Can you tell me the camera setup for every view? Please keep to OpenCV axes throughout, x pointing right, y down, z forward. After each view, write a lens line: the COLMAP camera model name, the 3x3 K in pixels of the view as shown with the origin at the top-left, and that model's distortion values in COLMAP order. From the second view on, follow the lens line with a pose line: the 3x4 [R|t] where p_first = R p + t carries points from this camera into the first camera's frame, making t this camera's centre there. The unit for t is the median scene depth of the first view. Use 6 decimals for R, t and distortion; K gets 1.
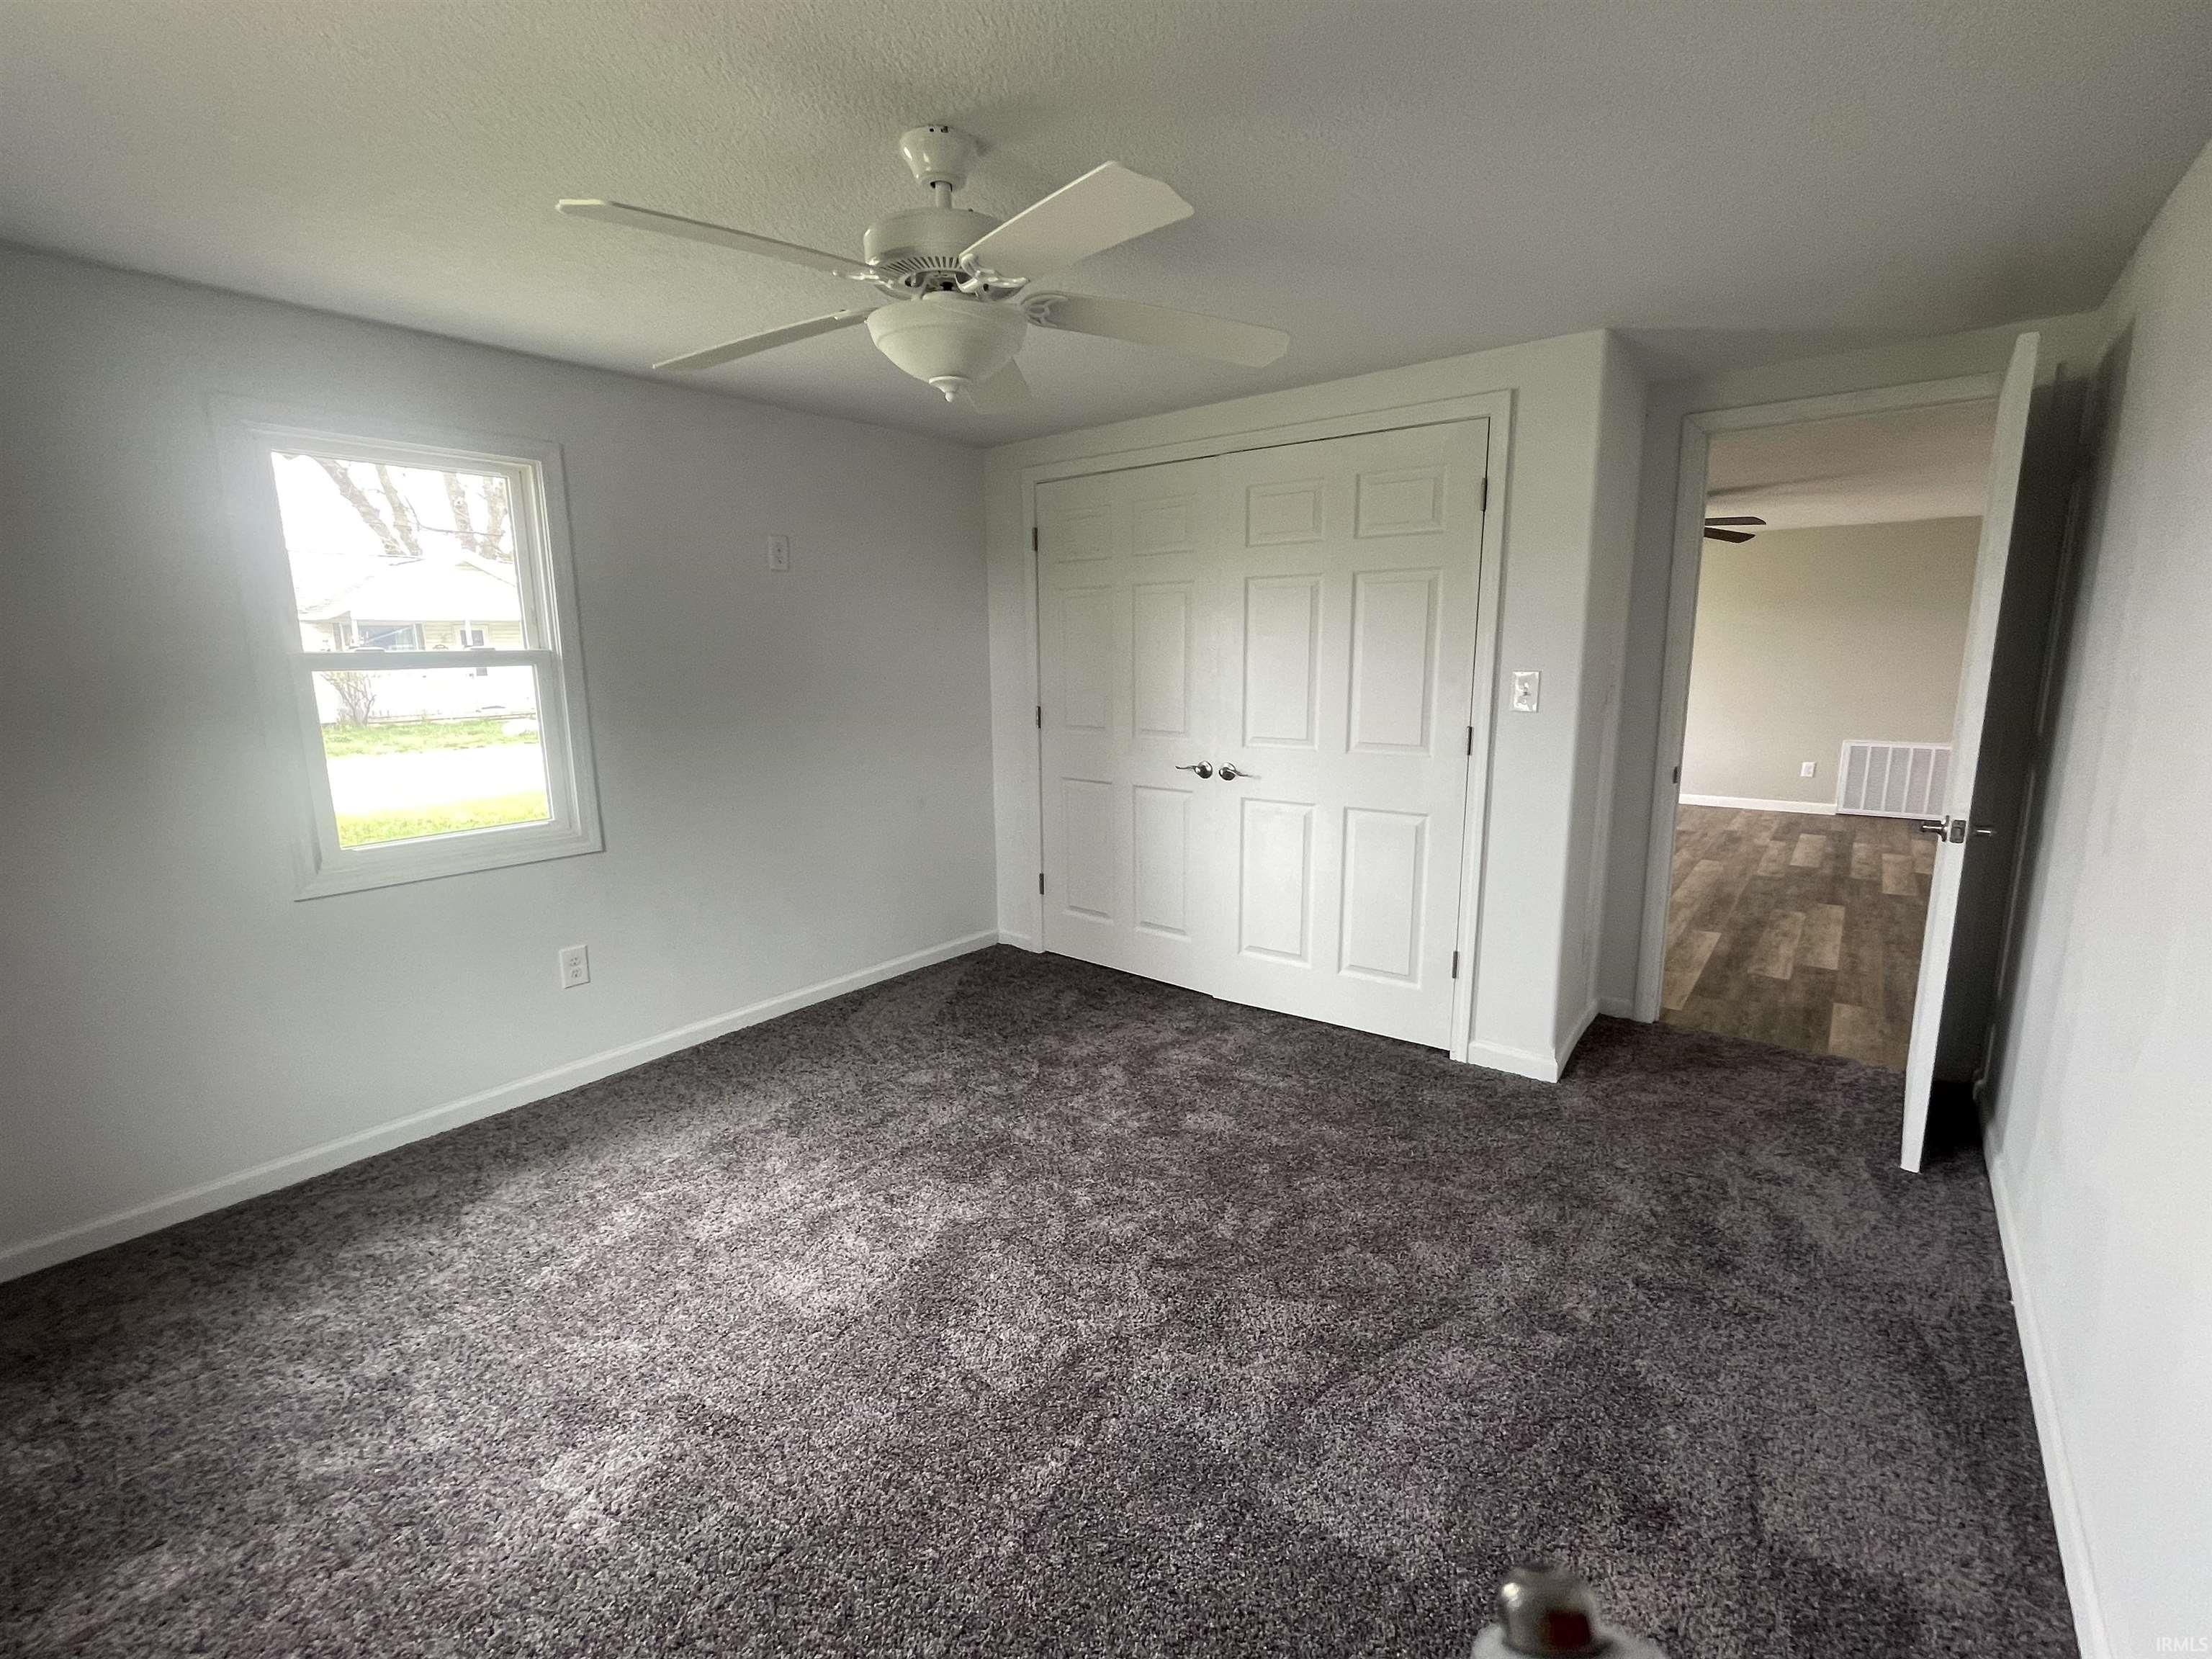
lens RADIAL K [[964.8, 0, 1106.0], [0, 964.8, 829.5], [0, 0, 1]] dist [0.000548, -0.000161]
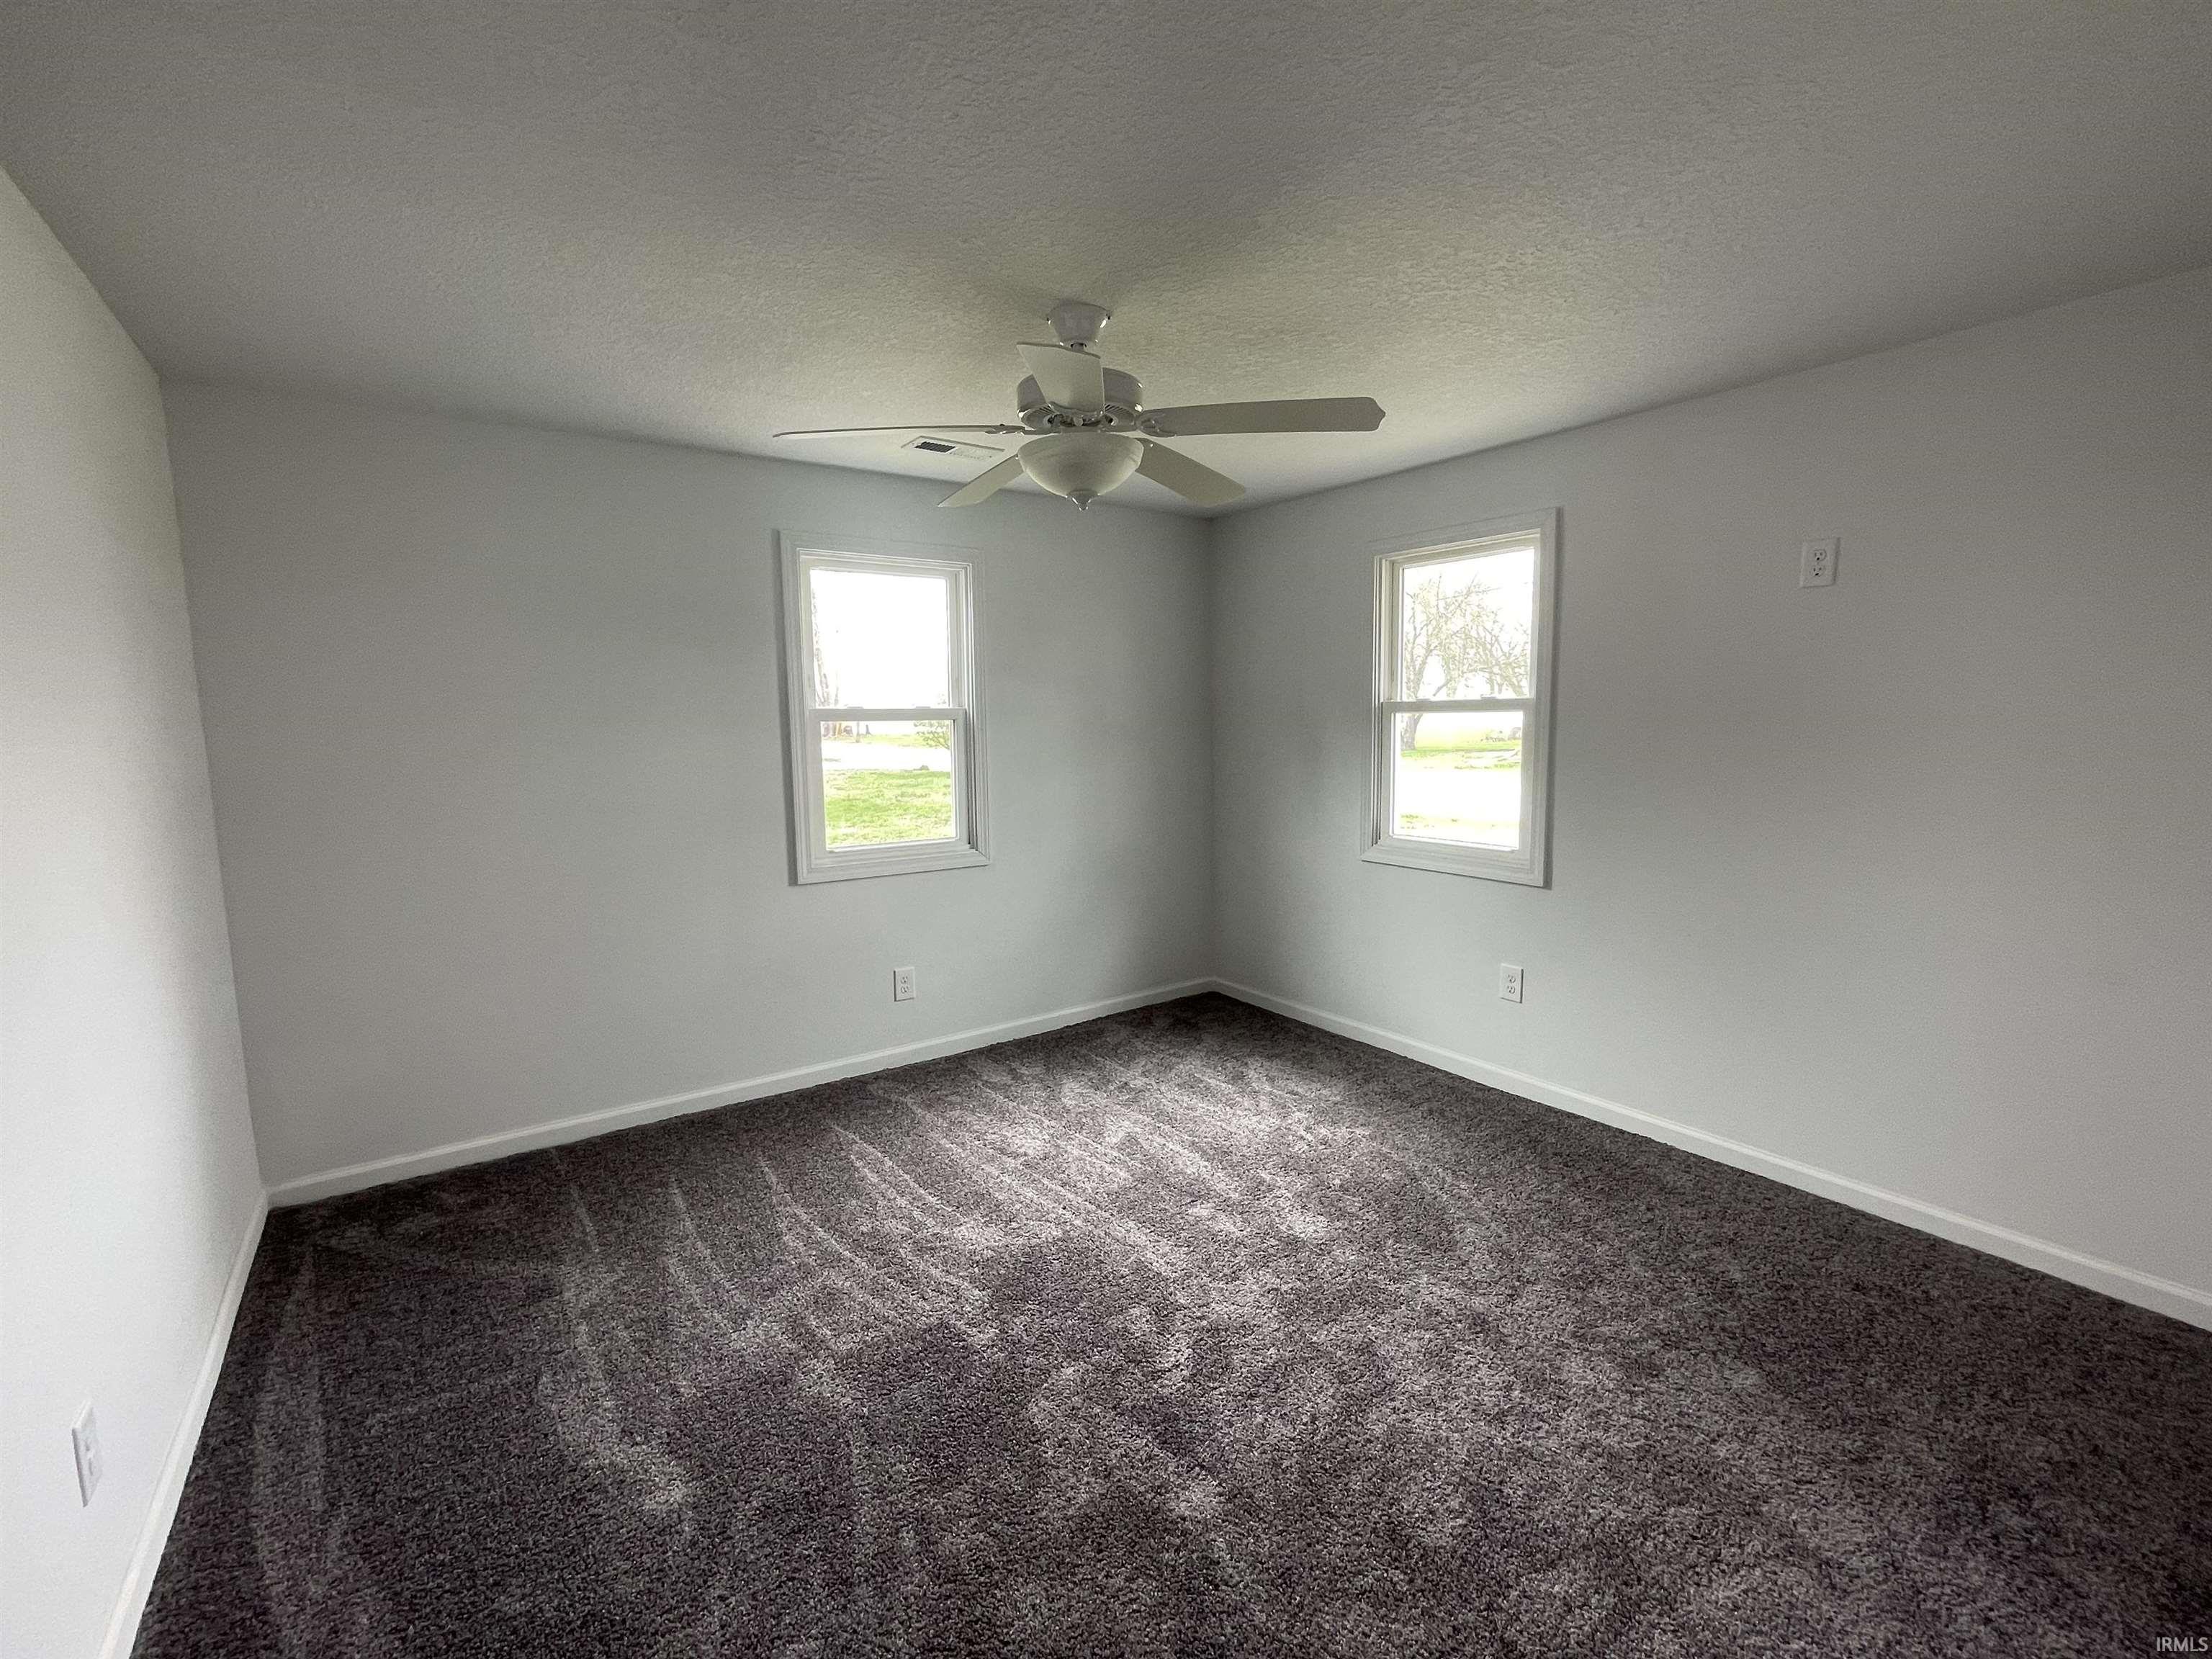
lens RADIAL K [[964.8, 0, 1106.0], [0, 964.8, 829.5], [0, 0, 1]] dist [0.000548, -0.000161]
pose [[-0.280479, 0.133337, -0.950554, 0.667428], [-0.159120, 0.970144, 0.183036, -0.172248], [0.946579, 0.202590, -0.250889, 0.893413]]
